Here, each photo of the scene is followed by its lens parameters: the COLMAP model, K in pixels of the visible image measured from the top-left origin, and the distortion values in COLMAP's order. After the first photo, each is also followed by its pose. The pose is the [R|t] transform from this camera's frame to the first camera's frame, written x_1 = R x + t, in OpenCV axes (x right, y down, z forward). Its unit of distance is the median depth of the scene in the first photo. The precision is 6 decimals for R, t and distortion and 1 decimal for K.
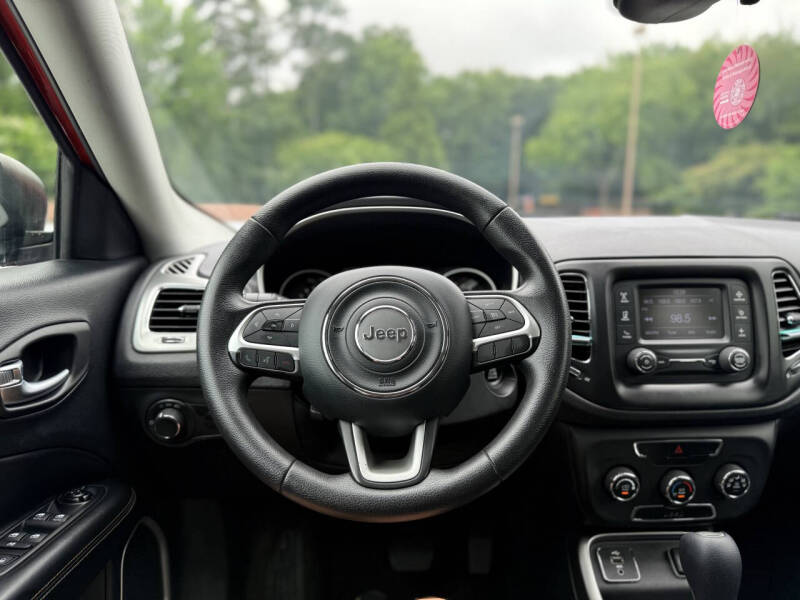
lens RADIAL K [[569.6, 0, 400.0], [0, 569.6, 300.0], [0, 0, 1]] dist [0.002079, -0.008904]
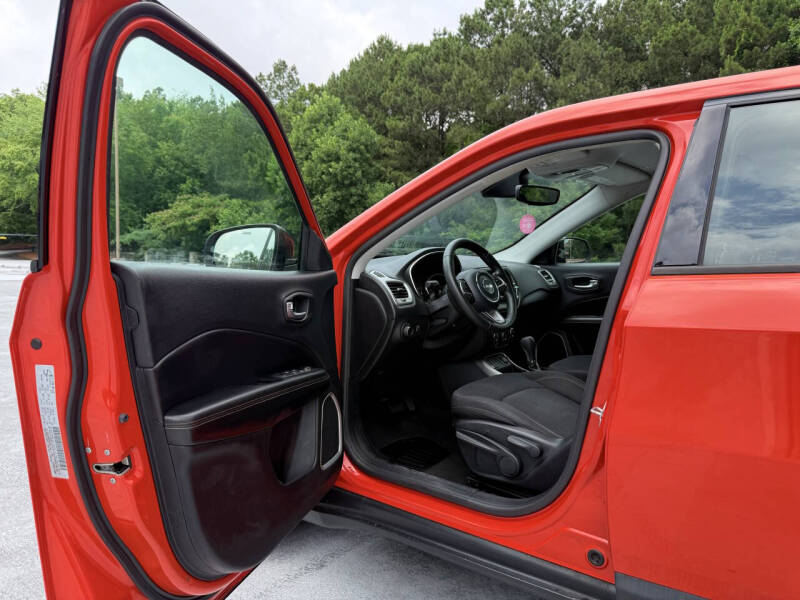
lens RADIAL K [[575.0, 0, 399.1], [0, 575.0, 297.2], [0, 0, 1]] dist [0.034055, -0.059000]
pose [[0.622473, -0.049656, 0.781064, -2.781272], [0.108448, 0.993830, -0.023245, 0.149551], [-0.775091, 0.099174, 0.624018, -0.752908]]
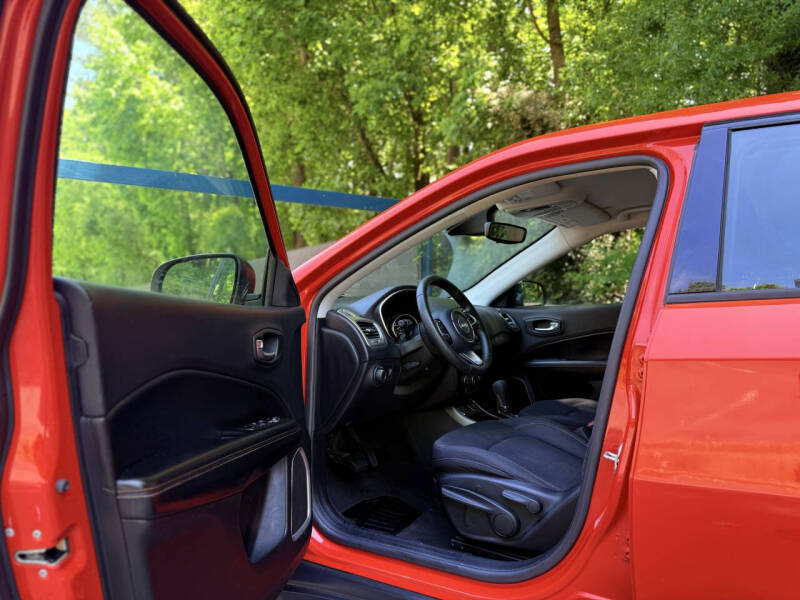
lens RADIAL K [[575.0, 0, 399.1], [0, 575.0, 297.2], [0, 0, 1]] dist [0.034055, -0.059000]
pose [[0.518651, 0.022180, 0.854698, -2.688462], [0.122941, 0.987340, -0.100226, 0.181050], [-0.846101, 0.157060, 0.509358, -0.393902]]
